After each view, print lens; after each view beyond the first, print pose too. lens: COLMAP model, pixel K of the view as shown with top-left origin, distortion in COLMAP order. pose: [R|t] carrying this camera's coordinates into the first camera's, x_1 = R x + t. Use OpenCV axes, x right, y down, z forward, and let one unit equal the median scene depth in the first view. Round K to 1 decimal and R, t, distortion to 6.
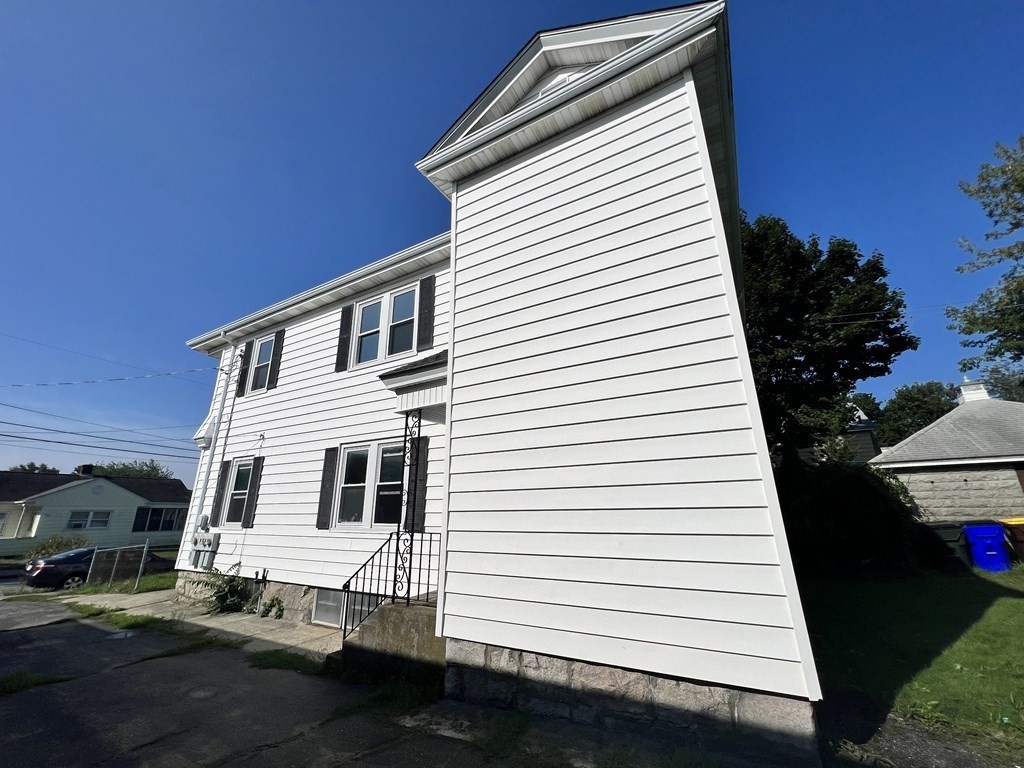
lens RADIAL K [[414.8, 0, 512.0], [0, 414.8, 384.0], [0, 0, 1]] dist [0.001250, 0.000636]
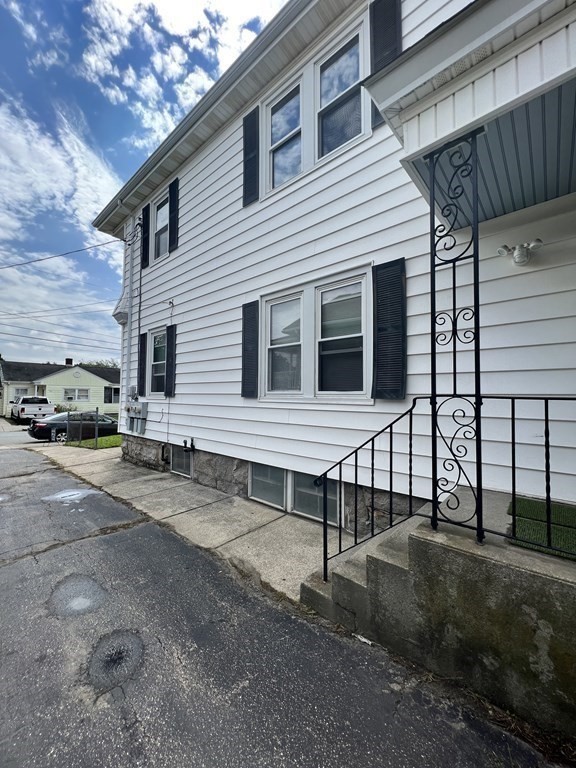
lens RADIAL K [[311.1, 0, 288.0], [0, 311.1, 384.0], [0, 0, 1]] dist [0.001250, 0.000636]
pose [[0.980391, 0.006135, -0.196969, -0.224546], [0.045200, 0.965868, 0.255062, 0.143576], [0.191810, -0.258963, 0.946650, 0.372942]]
